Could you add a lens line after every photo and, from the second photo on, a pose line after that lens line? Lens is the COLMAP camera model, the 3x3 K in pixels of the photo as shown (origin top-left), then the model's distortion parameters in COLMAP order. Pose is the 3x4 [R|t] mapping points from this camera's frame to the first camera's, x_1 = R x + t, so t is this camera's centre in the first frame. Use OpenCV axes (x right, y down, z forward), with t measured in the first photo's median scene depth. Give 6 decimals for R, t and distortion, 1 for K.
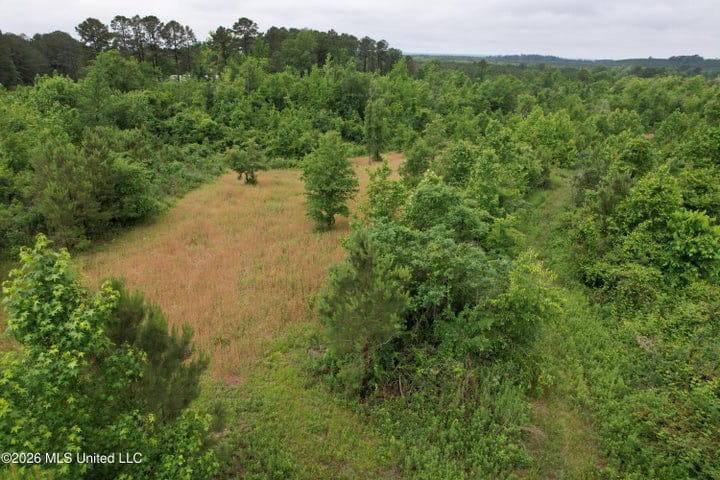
lens RADIAL K [[460.6, 0, 360.0], [0, 460.6, 240.0], [0, 0, 1]] dist [-0.078481, 0.072543]
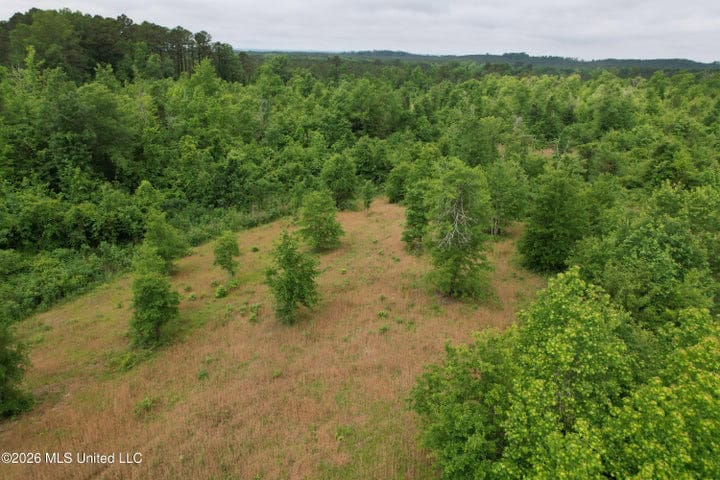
lens RADIAL K [[460.6, 0, 360.0], [0, 460.6, 240.0], [0, 0, 1]] dist [-0.078481, 0.072543]
pose [[0.957583, -0.105699, 0.268070, 0.056063], [0.103918, 0.994367, 0.020867, -0.078073], [-0.268766, 0.007875, 0.963173, 0.194422]]
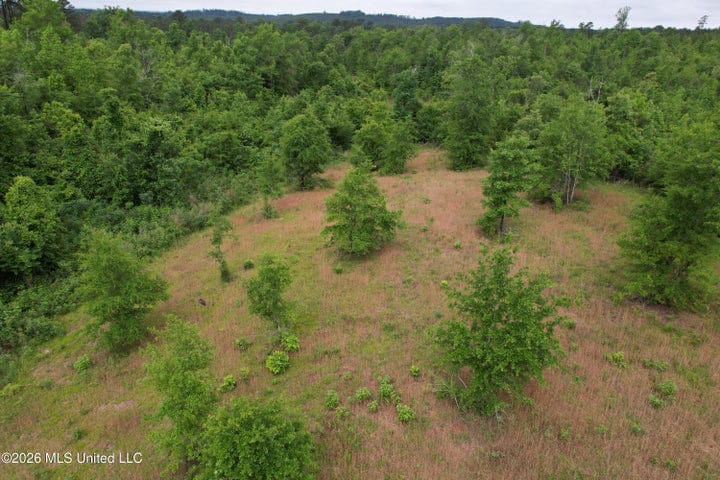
lens RADIAL K [[460.6, 0, 360.0], [0, 460.6, 240.0], [0, 0, 1]] dist [-0.078481, 0.072543]
pose [[0.810769, -0.254402, 0.527194, 0.027144], [0.210780, 0.967088, 0.142520, -0.091856], [-0.546101, -0.004429, 0.837708, 0.266080]]
